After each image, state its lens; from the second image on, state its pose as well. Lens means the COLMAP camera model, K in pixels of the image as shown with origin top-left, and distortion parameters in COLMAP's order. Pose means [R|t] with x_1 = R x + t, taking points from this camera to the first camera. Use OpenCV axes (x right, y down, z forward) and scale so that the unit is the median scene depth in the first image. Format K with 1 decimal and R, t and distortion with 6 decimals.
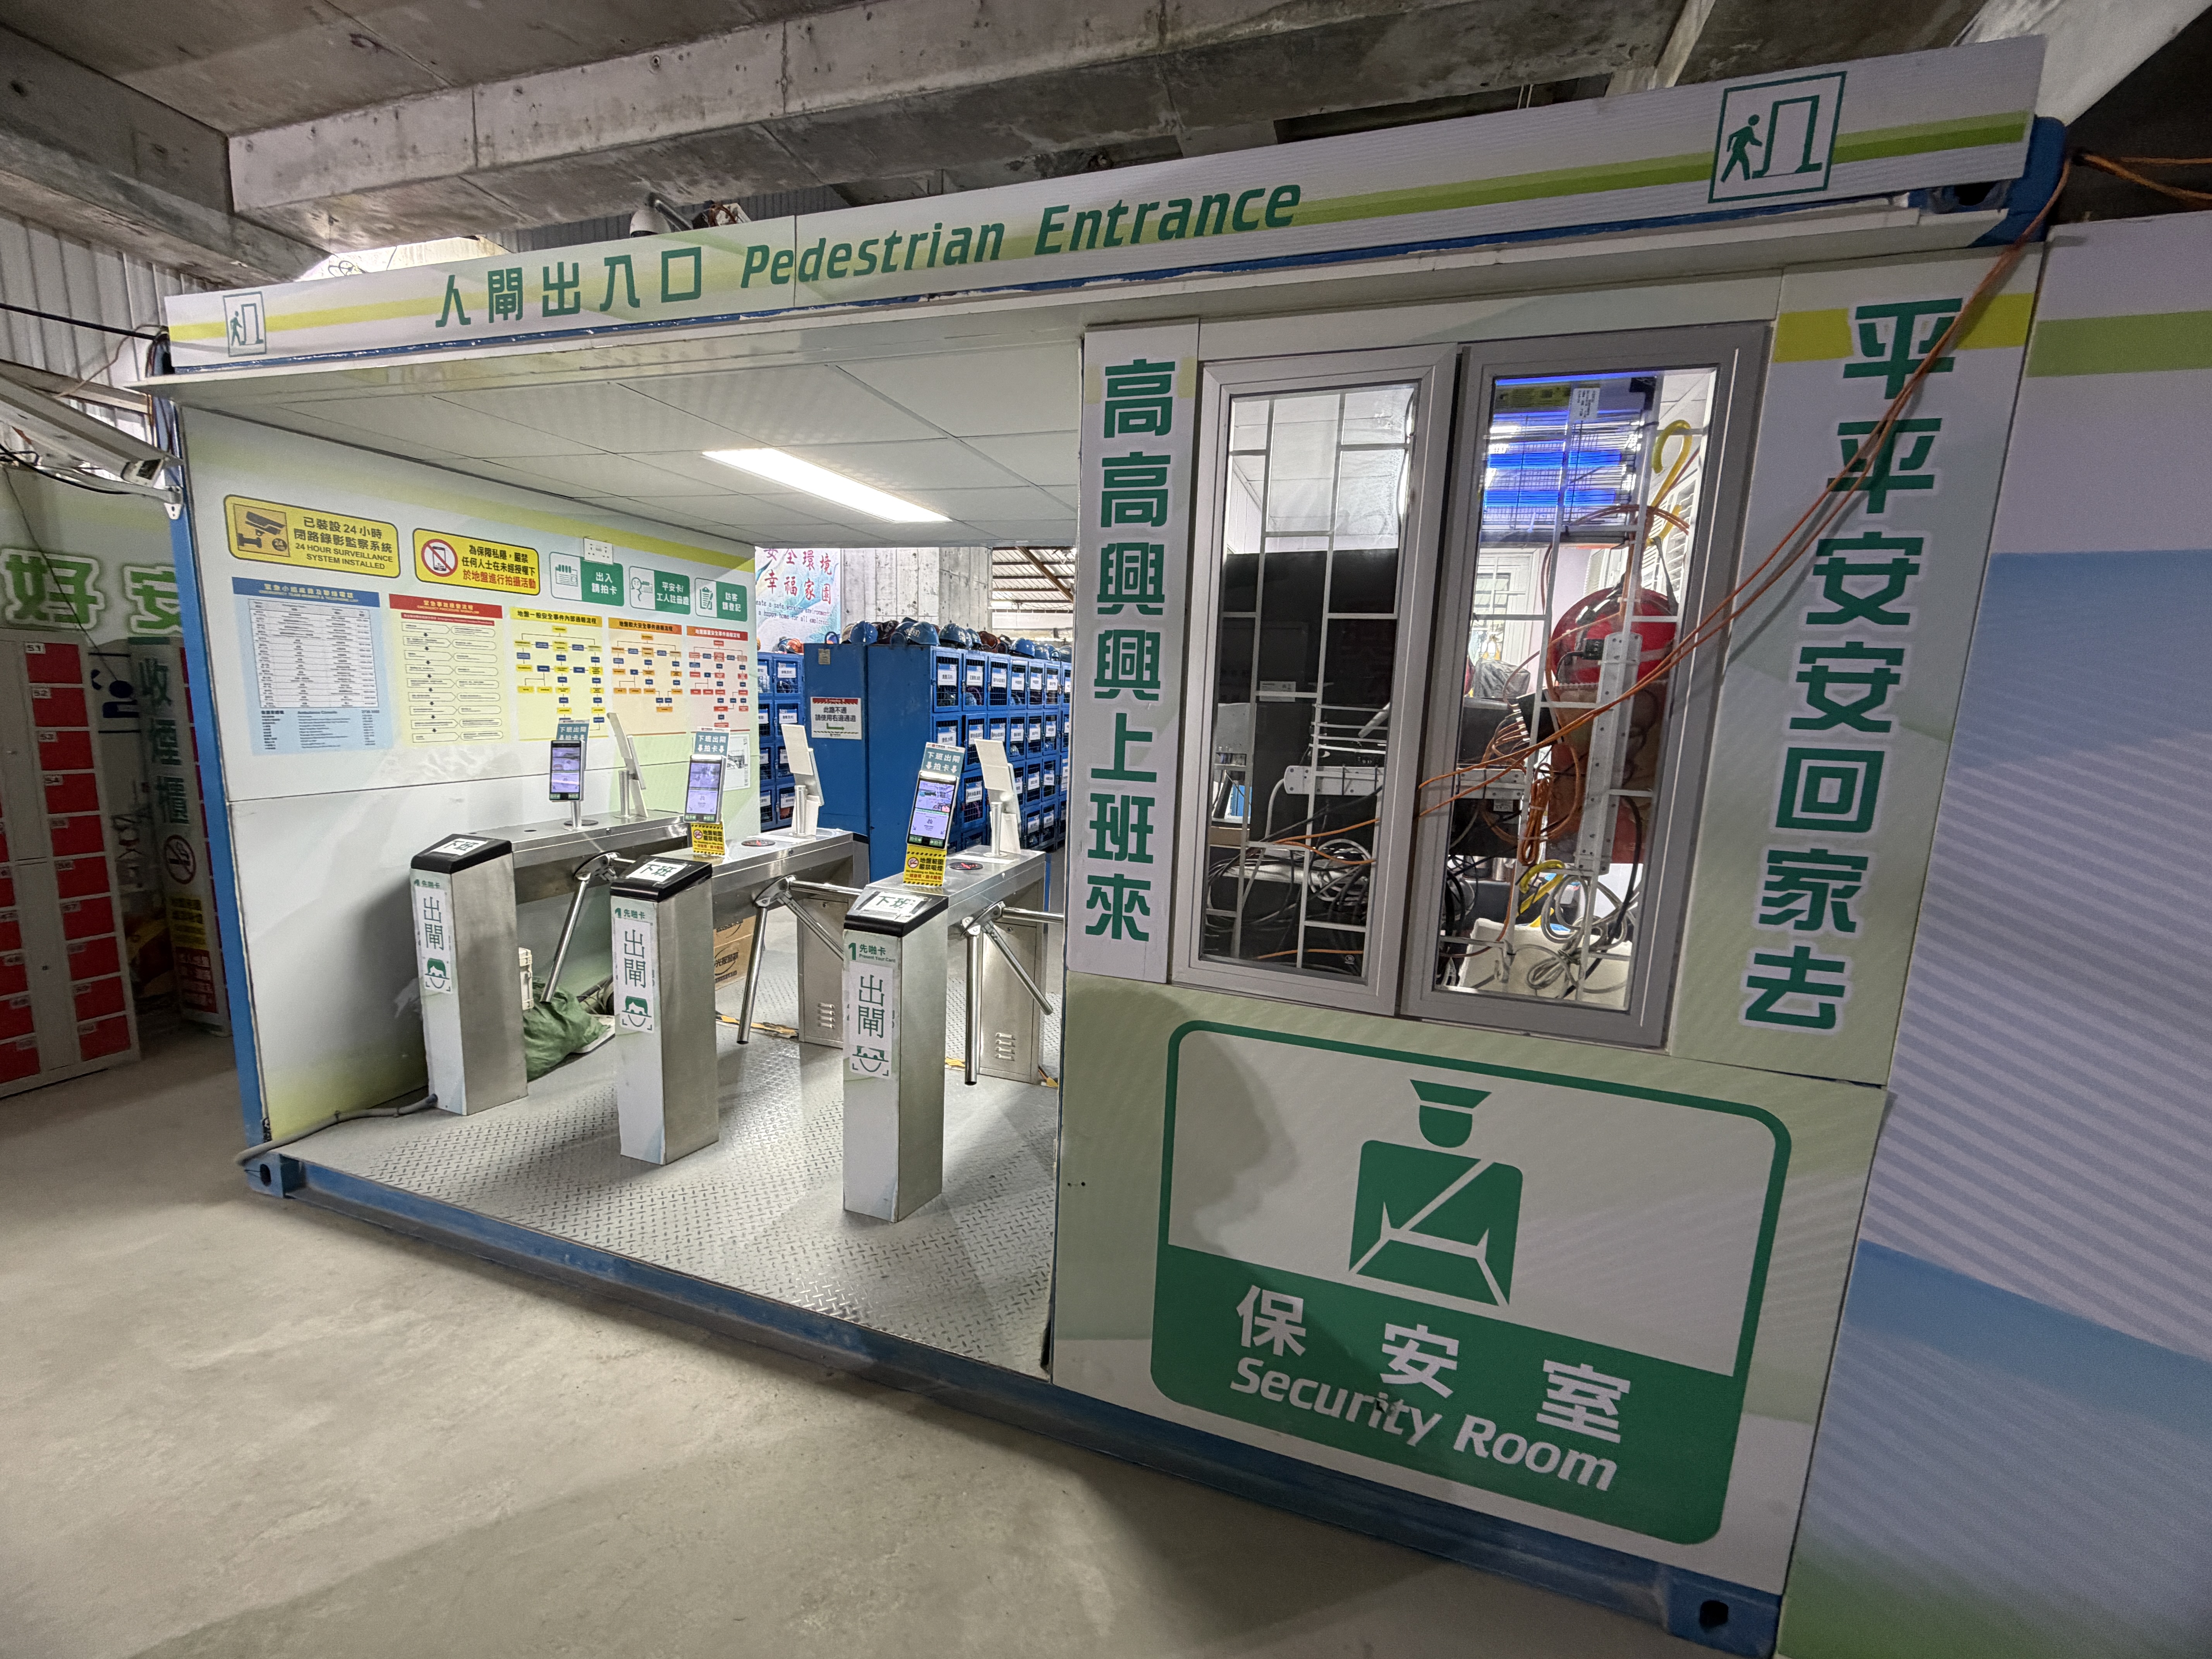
lens RADIAL K [[878.3, 0, 1100.4], [0, 878.3, 830.7], [0, 0, 1]] dist [0.001803, -0.000183]
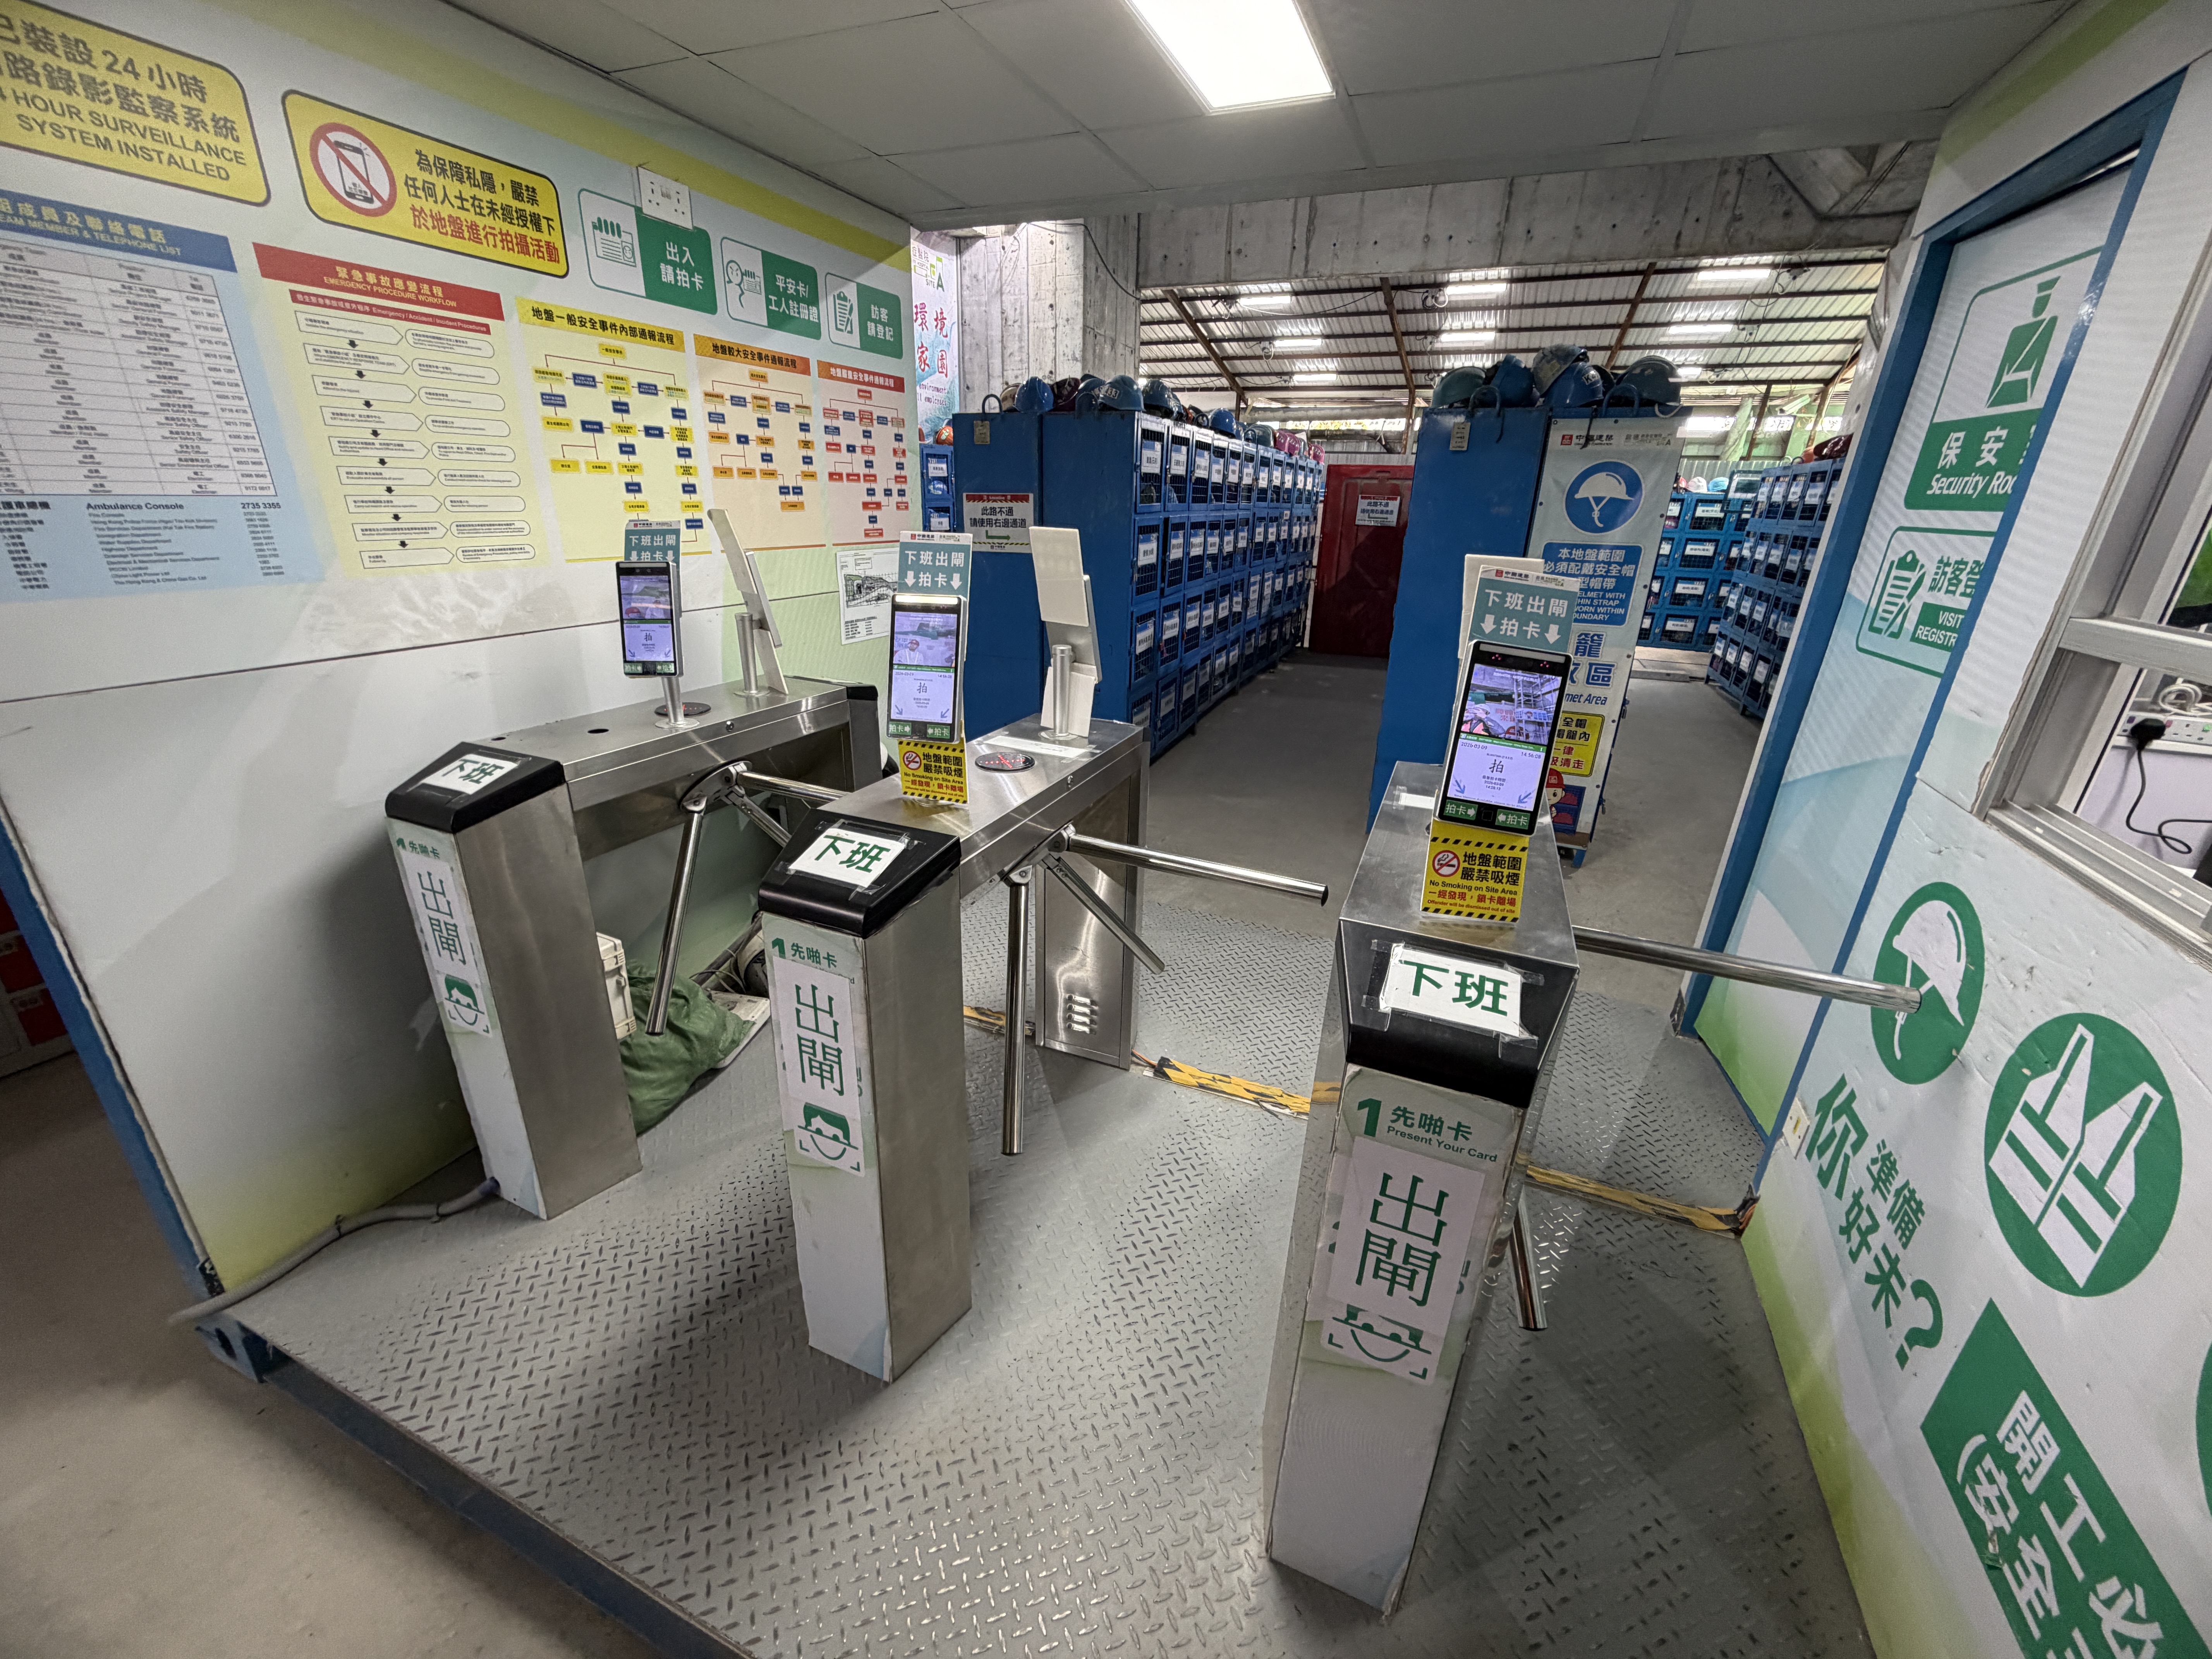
lens RADIAL K [[878.3, 0, 1099.9], [0, 878.3, 829.2], [0, 0, 1]] dist [0.001803, -0.000183]
pose [[0.995484, 0.022205, -0.092297, -0.277009], [-0.003043, 0.979224, 0.202761, -0.052568], [0.094882, -0.201564, 0.974869, 0.471107]]
